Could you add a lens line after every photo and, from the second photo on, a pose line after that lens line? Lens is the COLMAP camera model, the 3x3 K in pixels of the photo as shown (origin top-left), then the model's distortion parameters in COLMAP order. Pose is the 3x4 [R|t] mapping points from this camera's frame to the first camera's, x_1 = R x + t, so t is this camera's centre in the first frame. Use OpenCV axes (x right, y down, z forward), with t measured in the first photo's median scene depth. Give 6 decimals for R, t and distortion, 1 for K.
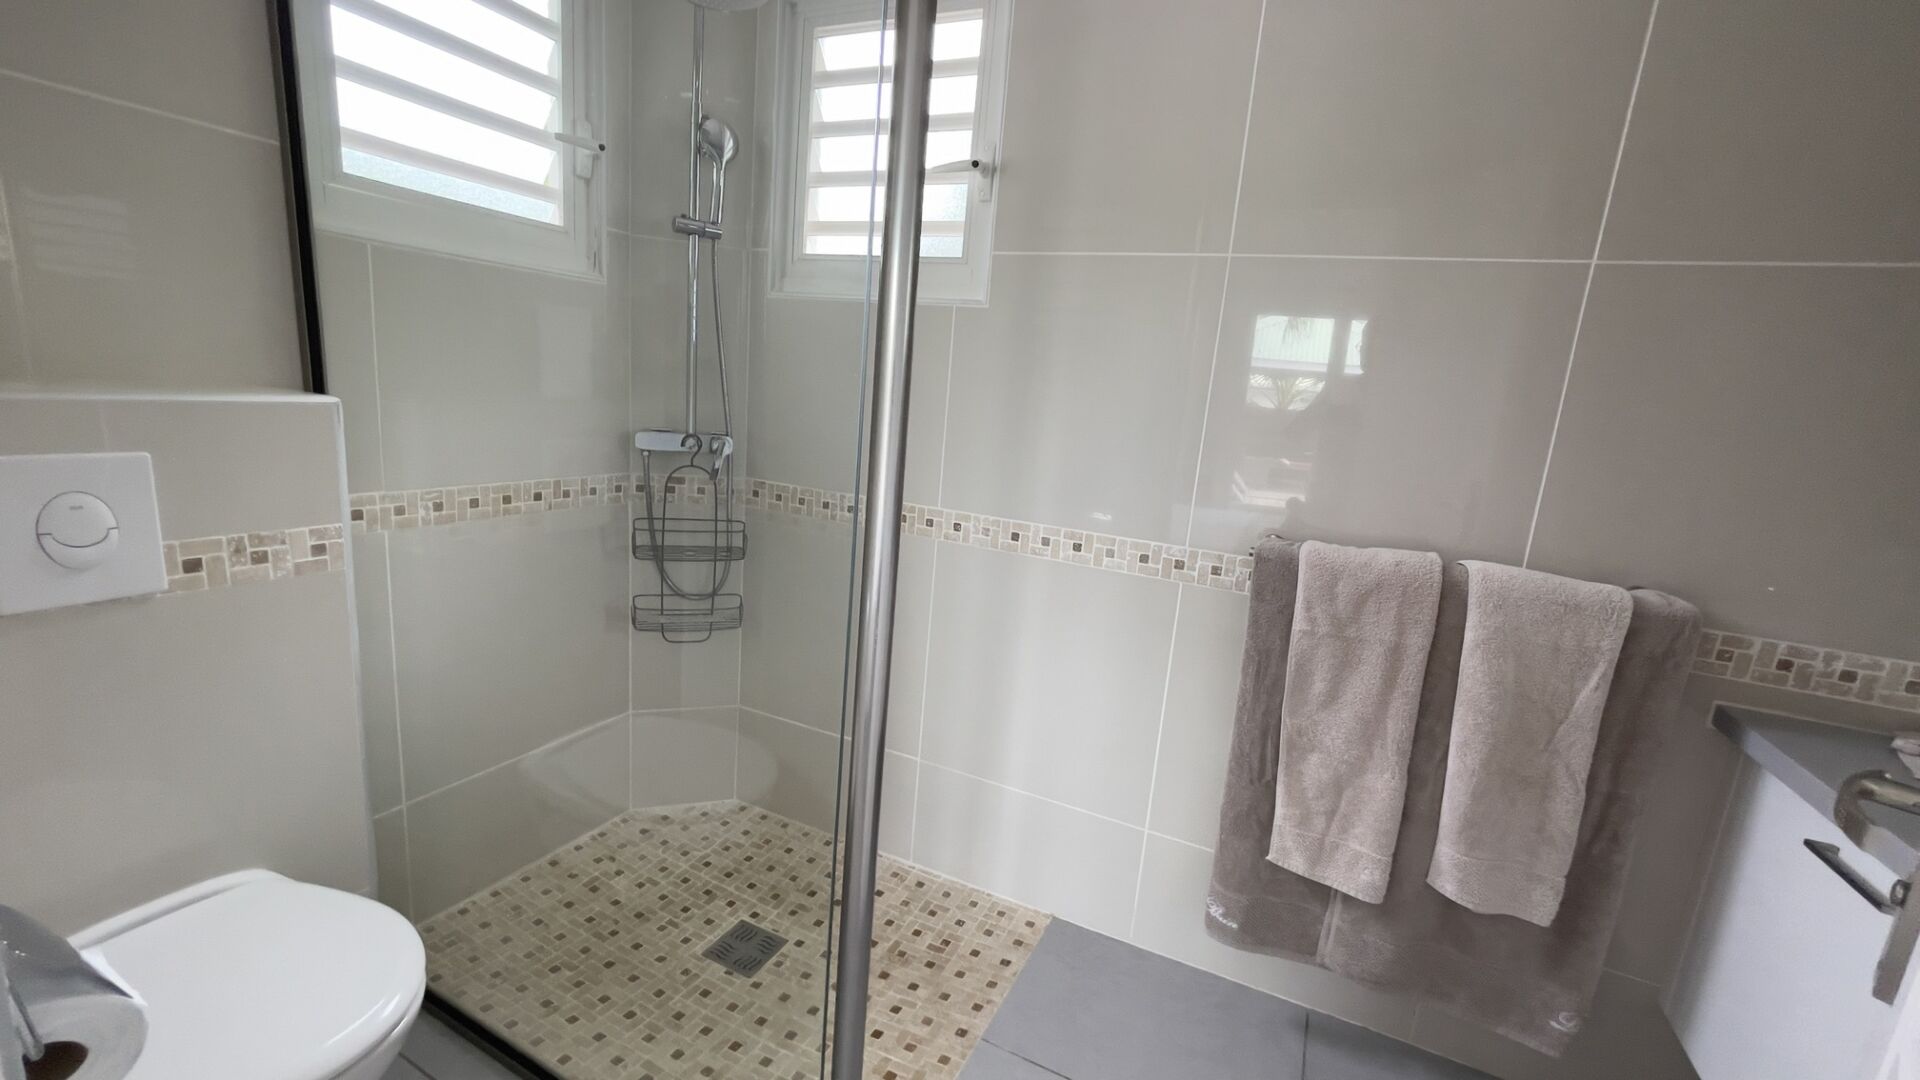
lens RADIAL K [[788.5, 0, 958.6], [0, 788.5, 533.7], [0, 0, 1]] dist [0.014865, 0.000227]
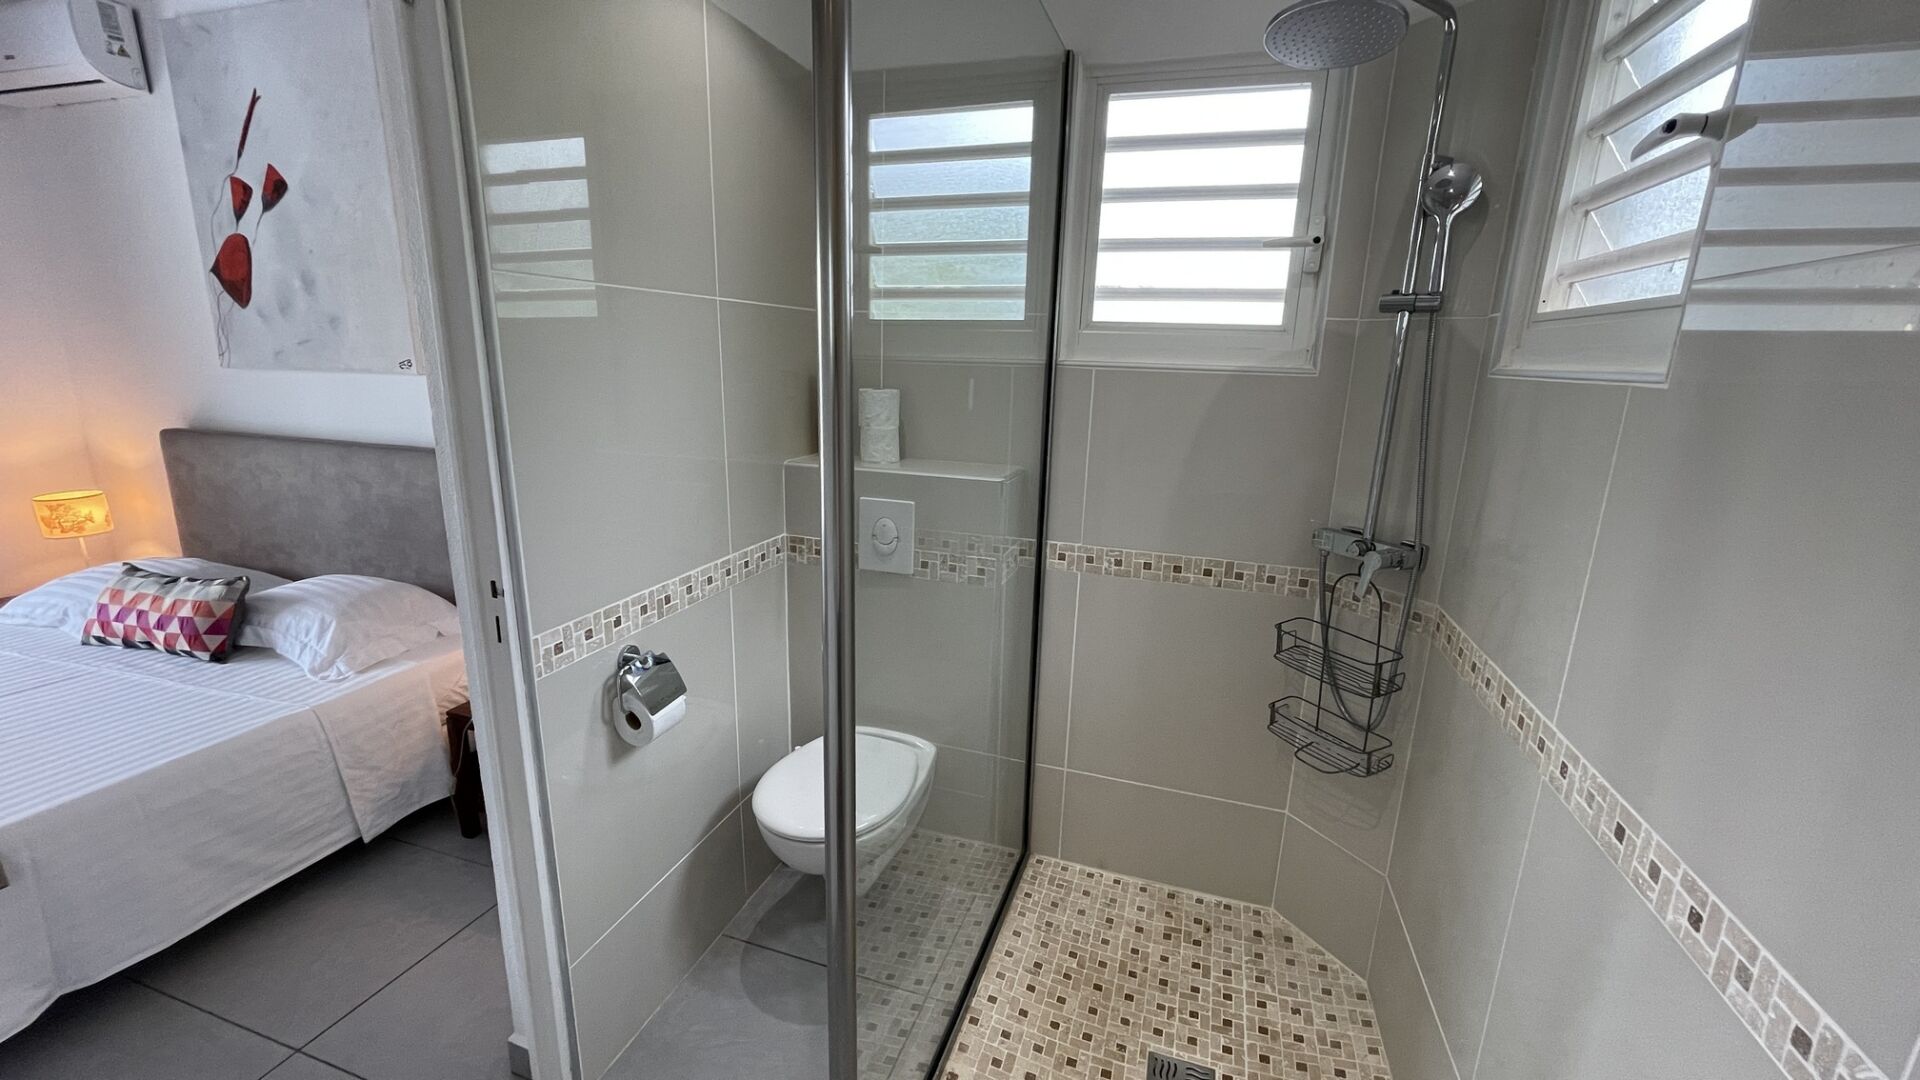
lens RADIAL K [[772.9, 0, 948.7], [0, 772.9, 539.3], [0, 0, 1]] dist [-0.010769, 0.000364]
pose [[0.149557, 0.157089, -0.976195, 0.452172], [-0.208447, 0.970119, 0.124176, -0.148902], [0.966531, 0.184913, 0.177832, 0.450321]]
